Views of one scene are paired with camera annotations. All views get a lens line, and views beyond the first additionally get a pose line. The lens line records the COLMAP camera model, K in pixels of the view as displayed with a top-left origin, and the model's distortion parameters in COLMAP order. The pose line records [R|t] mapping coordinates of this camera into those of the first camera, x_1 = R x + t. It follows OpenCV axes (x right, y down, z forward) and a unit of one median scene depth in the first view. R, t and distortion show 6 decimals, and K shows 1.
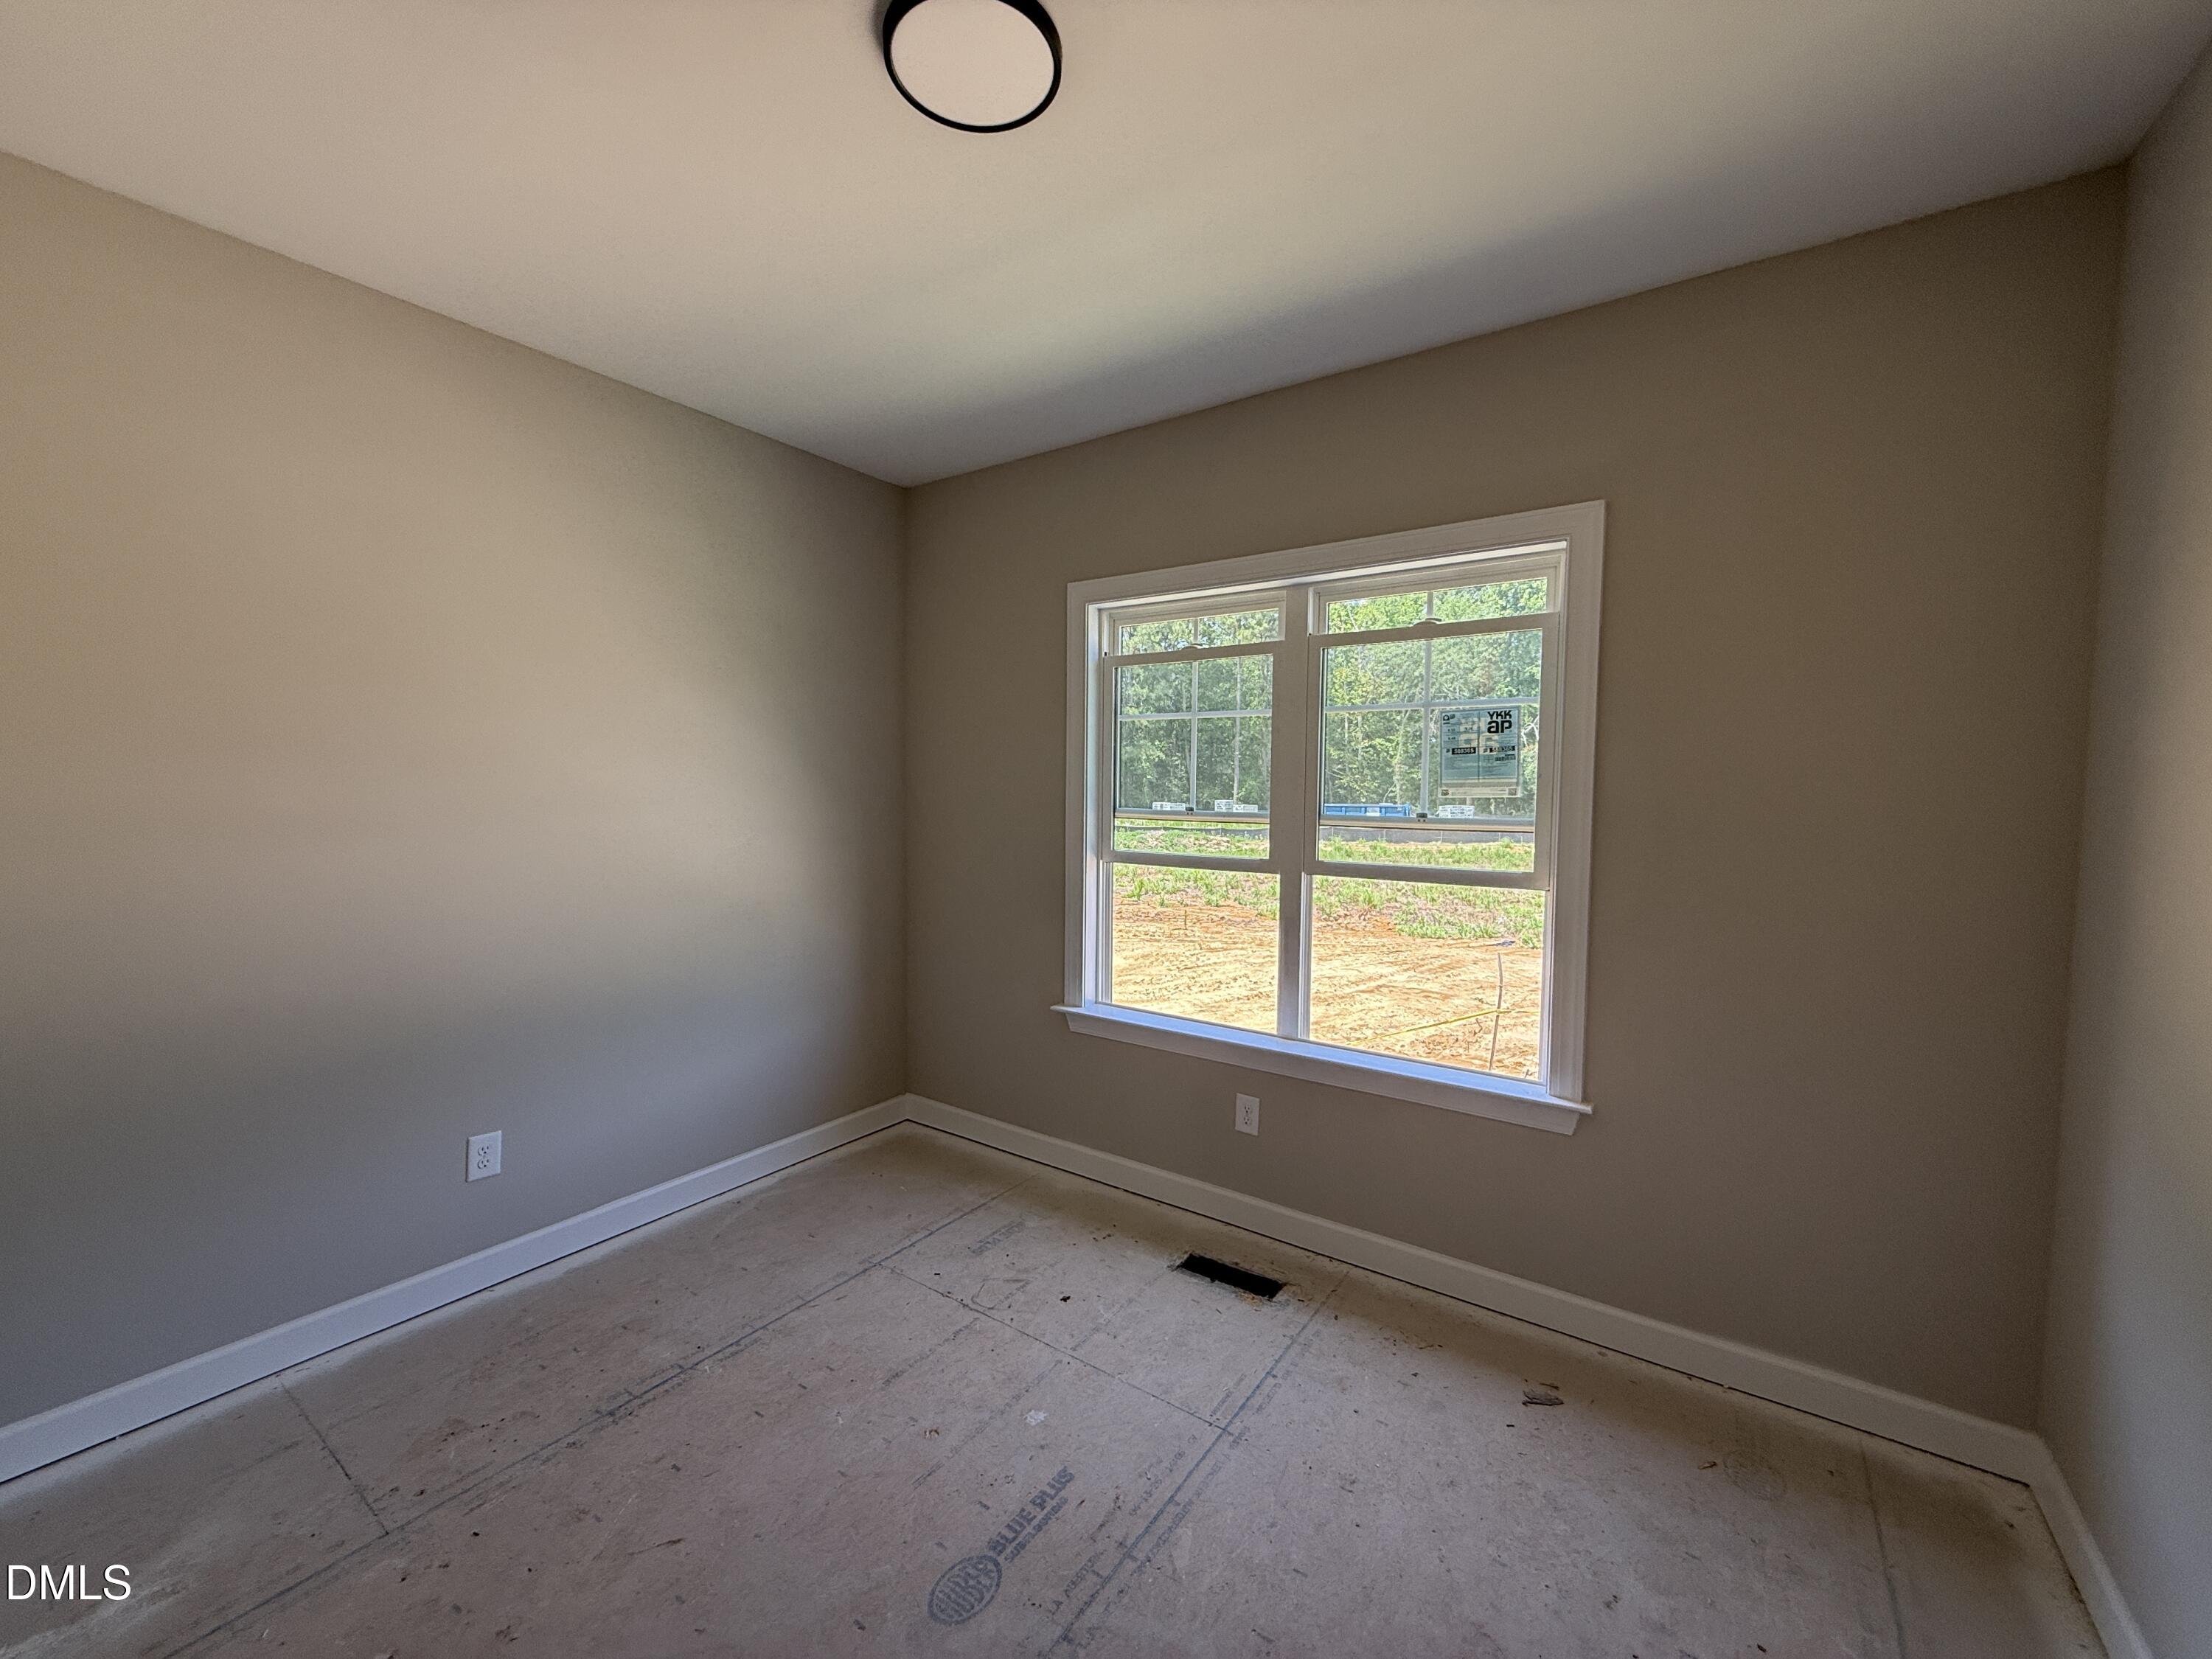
lens RADIAL K [[889.9, 0, 1106.0], [0, 889.9, 829.5], [0, 0, 1]] dist [0.001390, 0.000260]
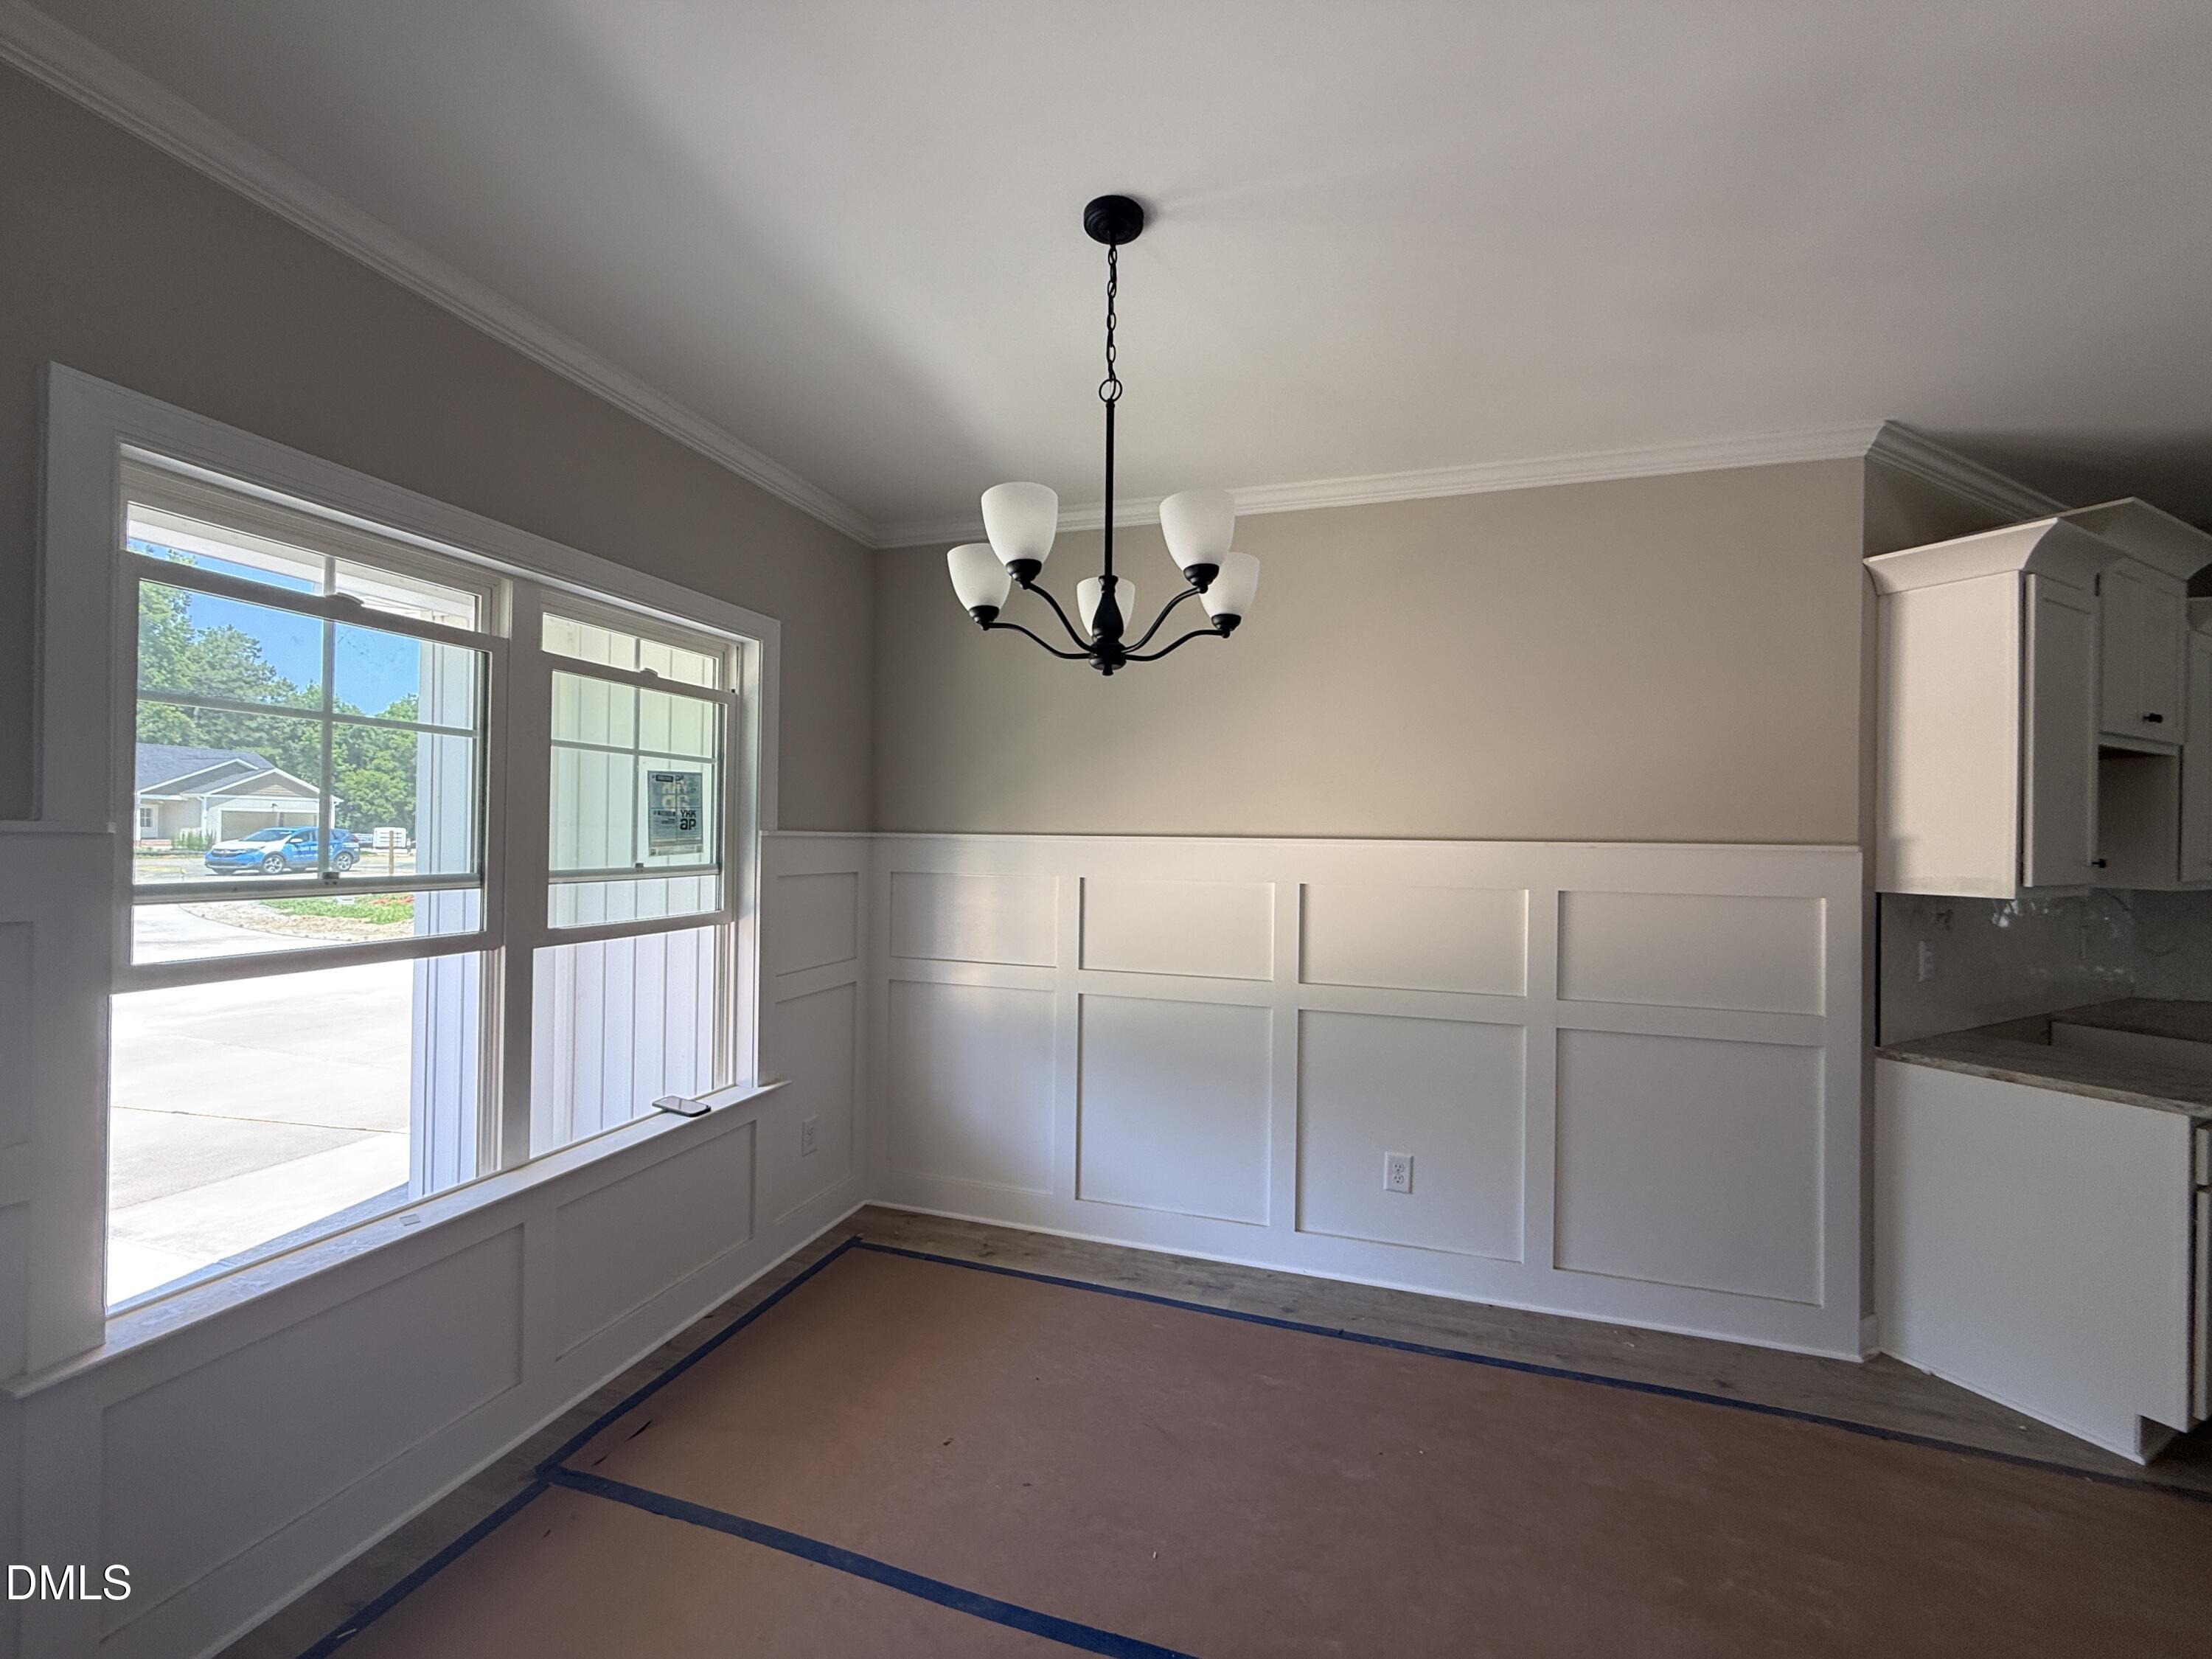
lens RADIAL K [[889.9, 0, 1106.0], [0, 889.9, 829.5], [0, 0, 1]] dist [0.001390, 0.000260]
pose [[-0.292428, -0.001230, 0.956287, -0.695759], [0.036138, 0.999271, 0.012336, -0.047409], [-0.955605, 0.038166, -0.292170, 0.755532]]
